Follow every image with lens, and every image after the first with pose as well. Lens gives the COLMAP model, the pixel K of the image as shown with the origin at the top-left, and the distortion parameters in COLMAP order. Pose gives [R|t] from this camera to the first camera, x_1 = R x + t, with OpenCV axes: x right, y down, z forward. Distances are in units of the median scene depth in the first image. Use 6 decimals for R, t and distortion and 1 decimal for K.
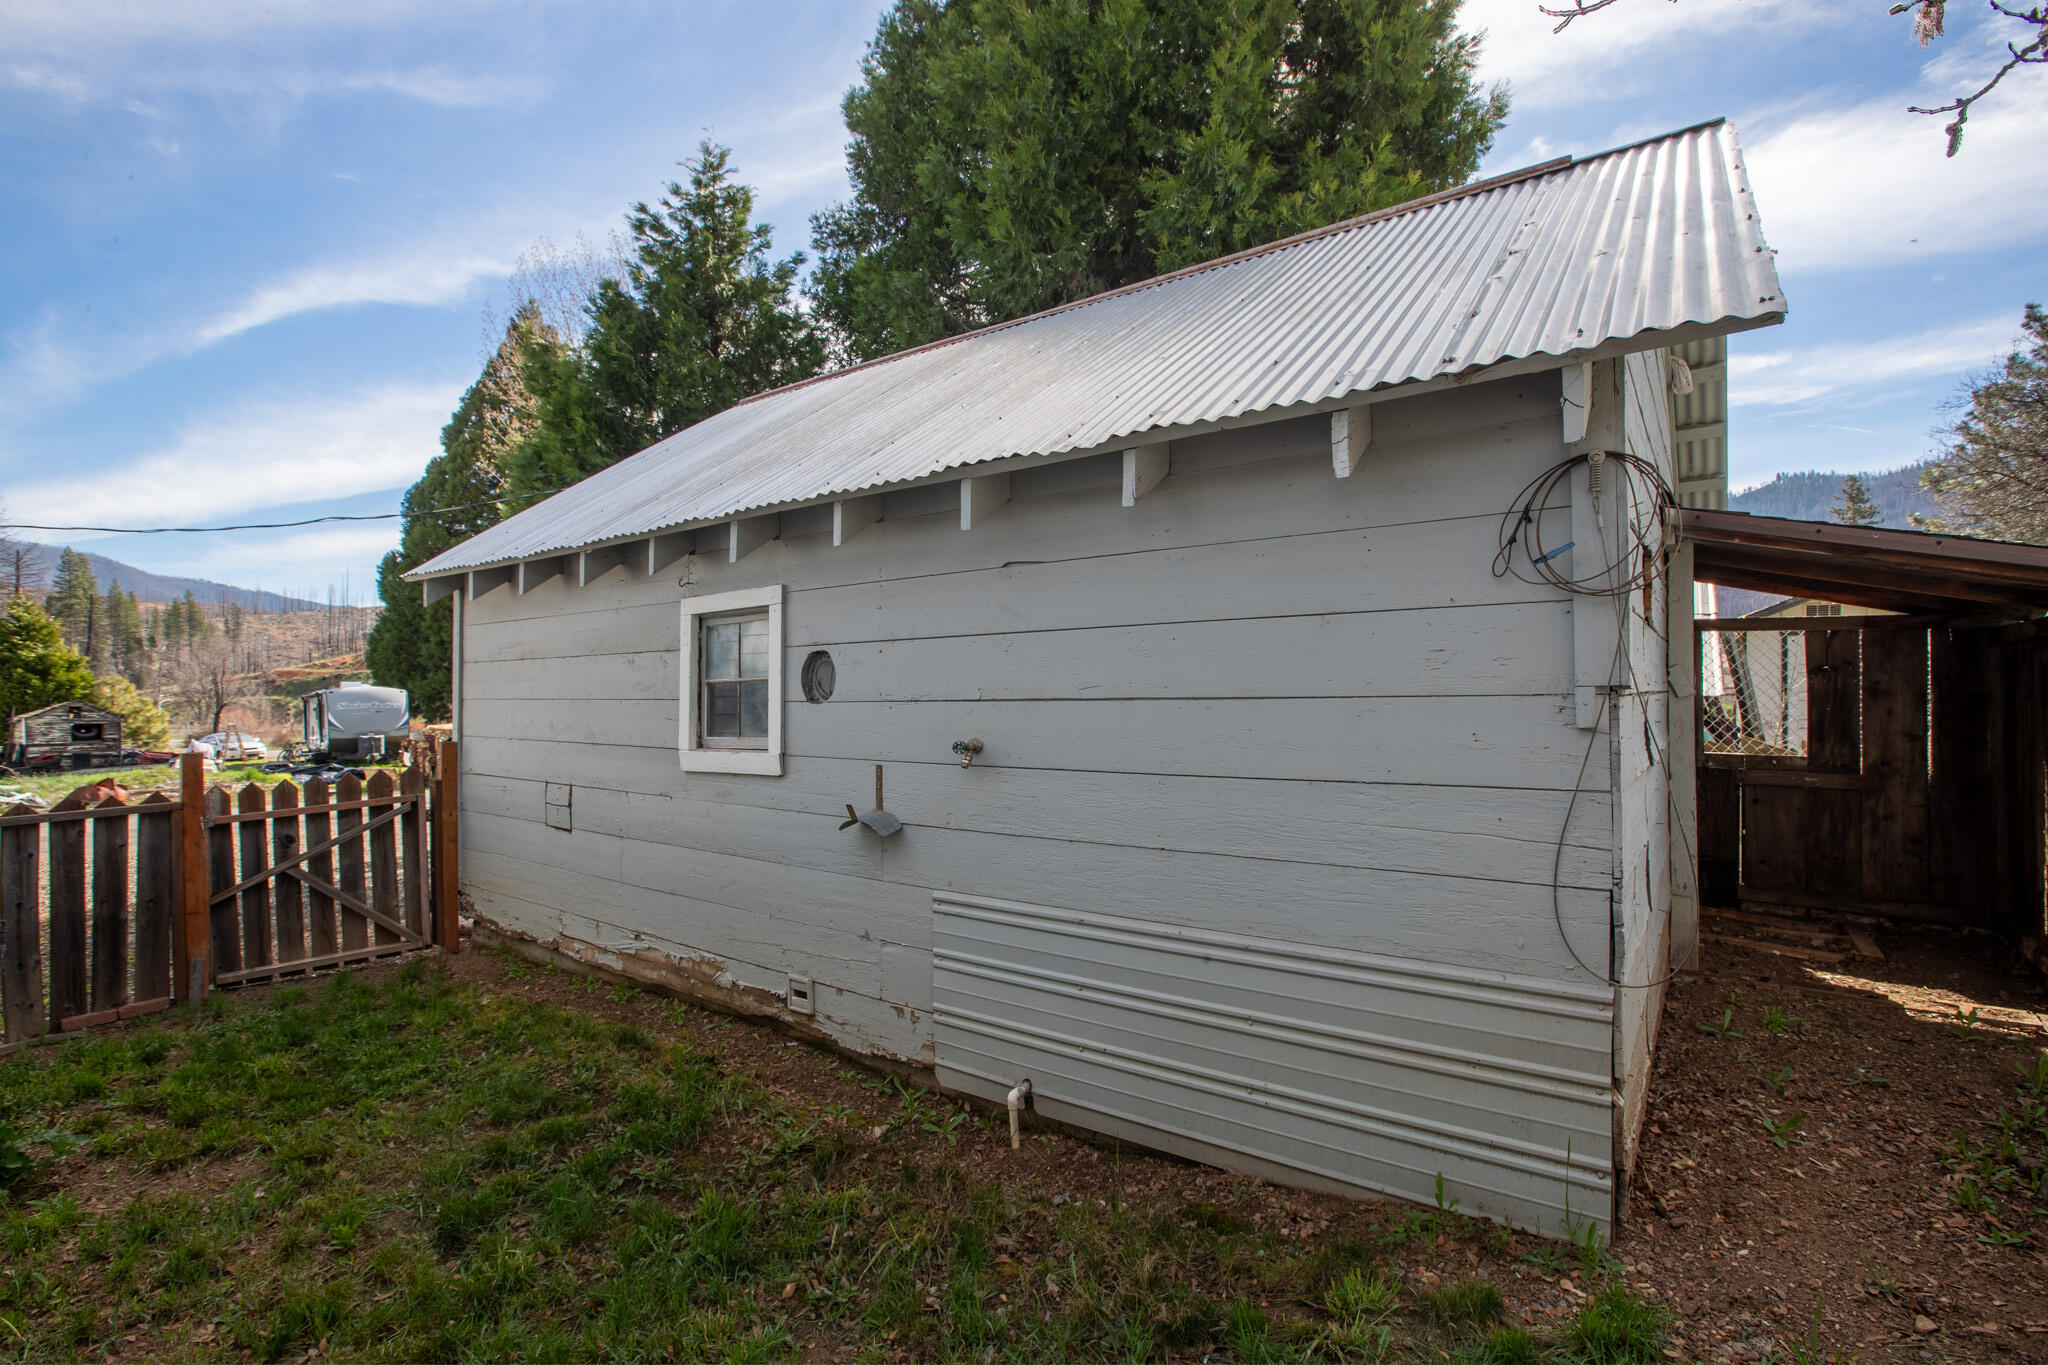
lens RADIAL K [[941.5, 0, 1036.2], [0, 941.5, 690.7], [0, 0, 1]] dist [-0.039317, 0.007039]
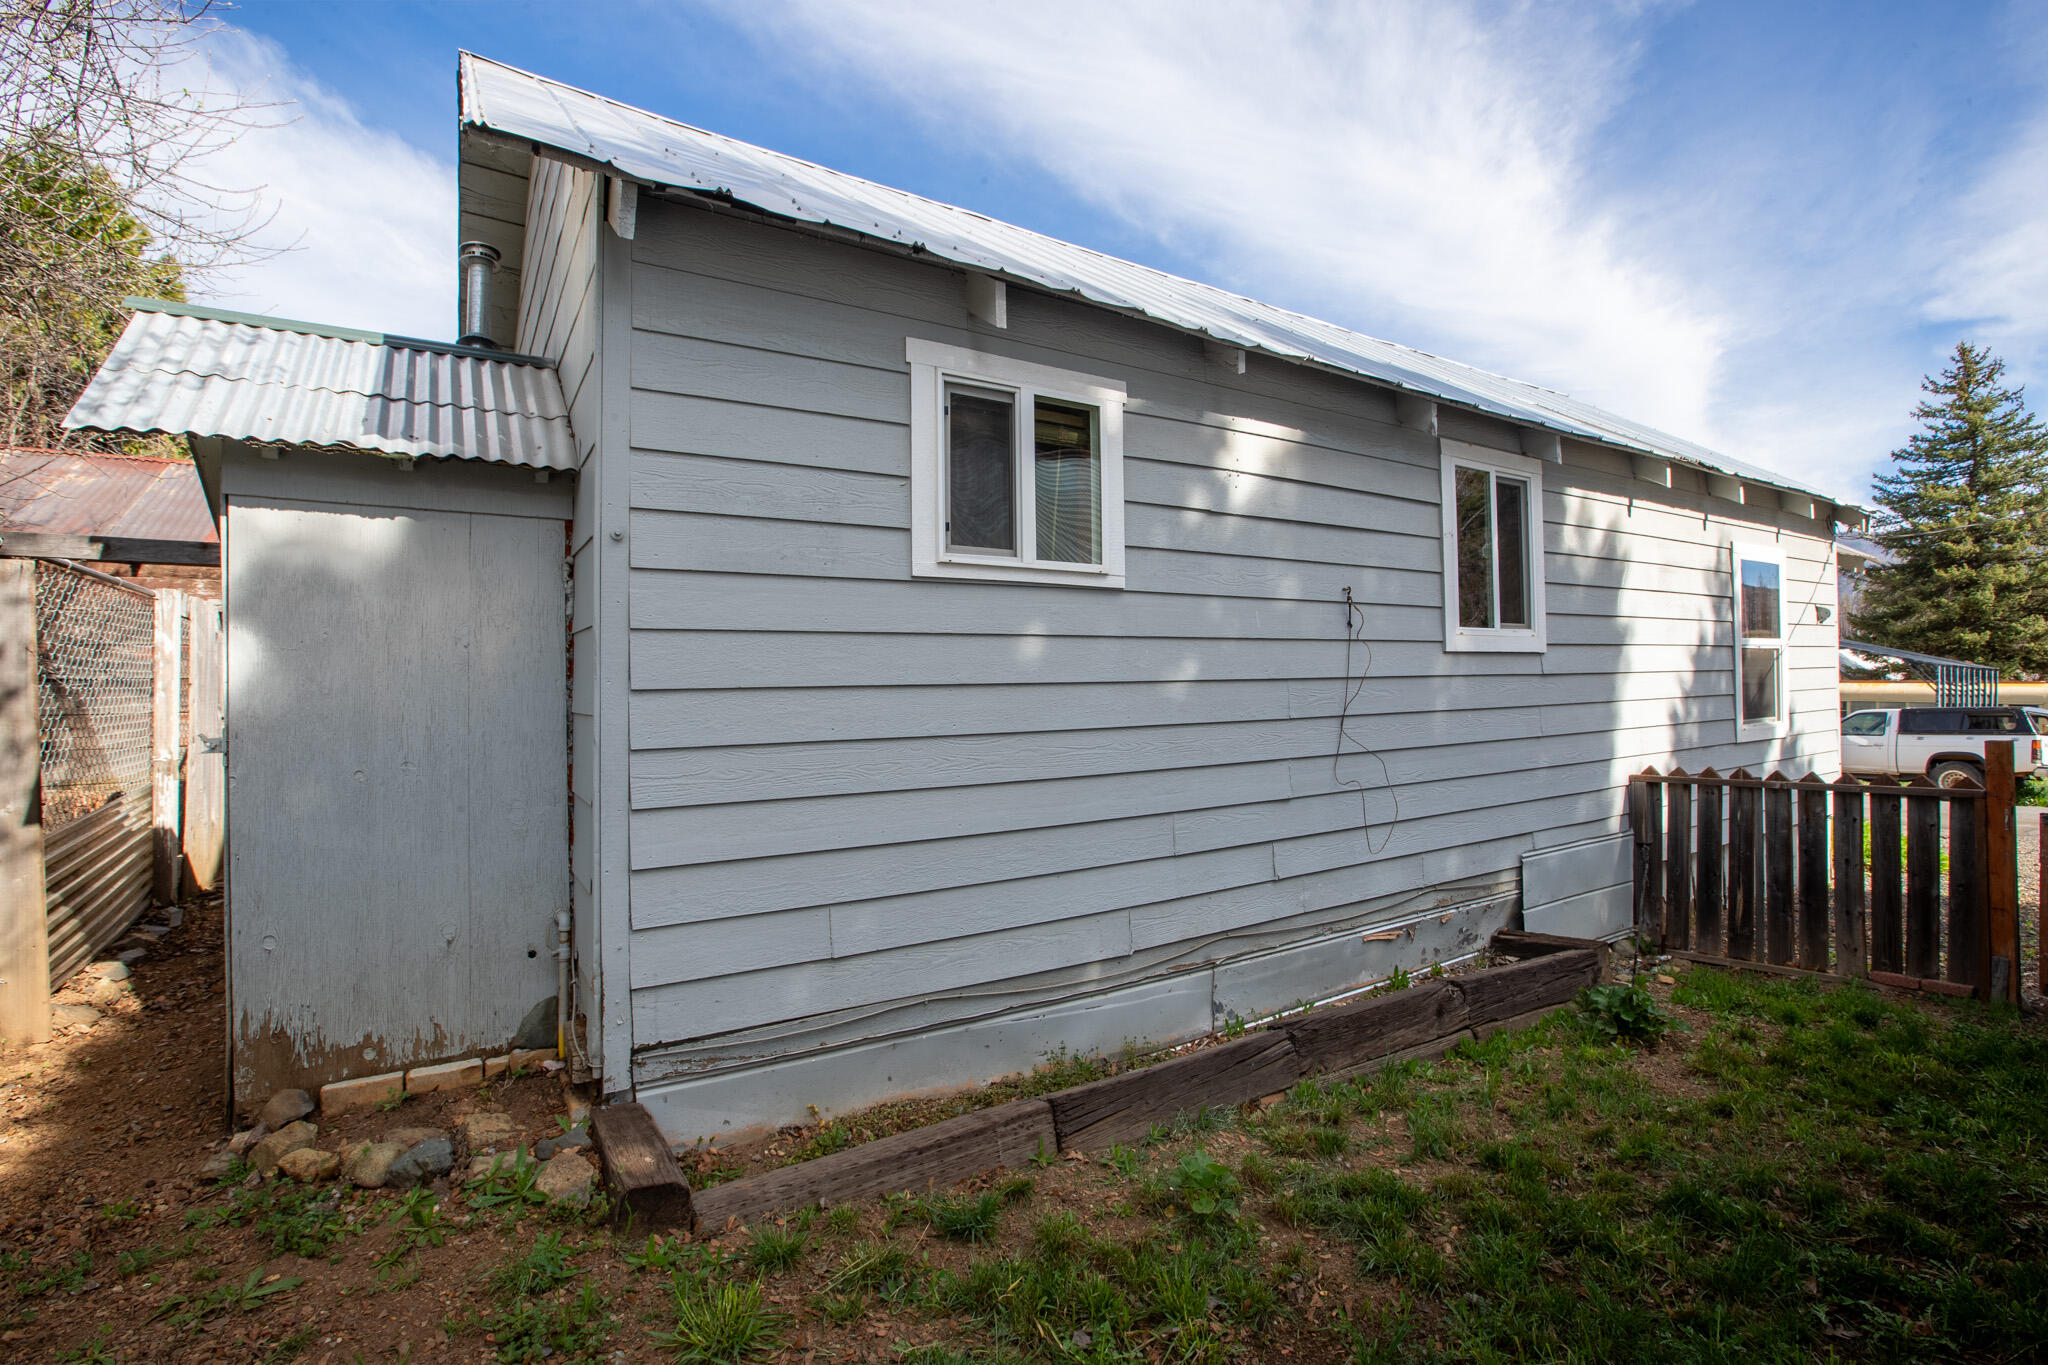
lens RADIAL K [[941.5, 0, 1027.5], [0, 941.5, 676.6], [0, 0, 1]] dist [-0.039317, 0.007039]
pose [[-0.357007, -0.003132, -0.934096, 0.352041], [0.010936, 0.999912, -0.007532, -0.004516], [0.934038, -0.012905, -0.356942, 0.414932]]
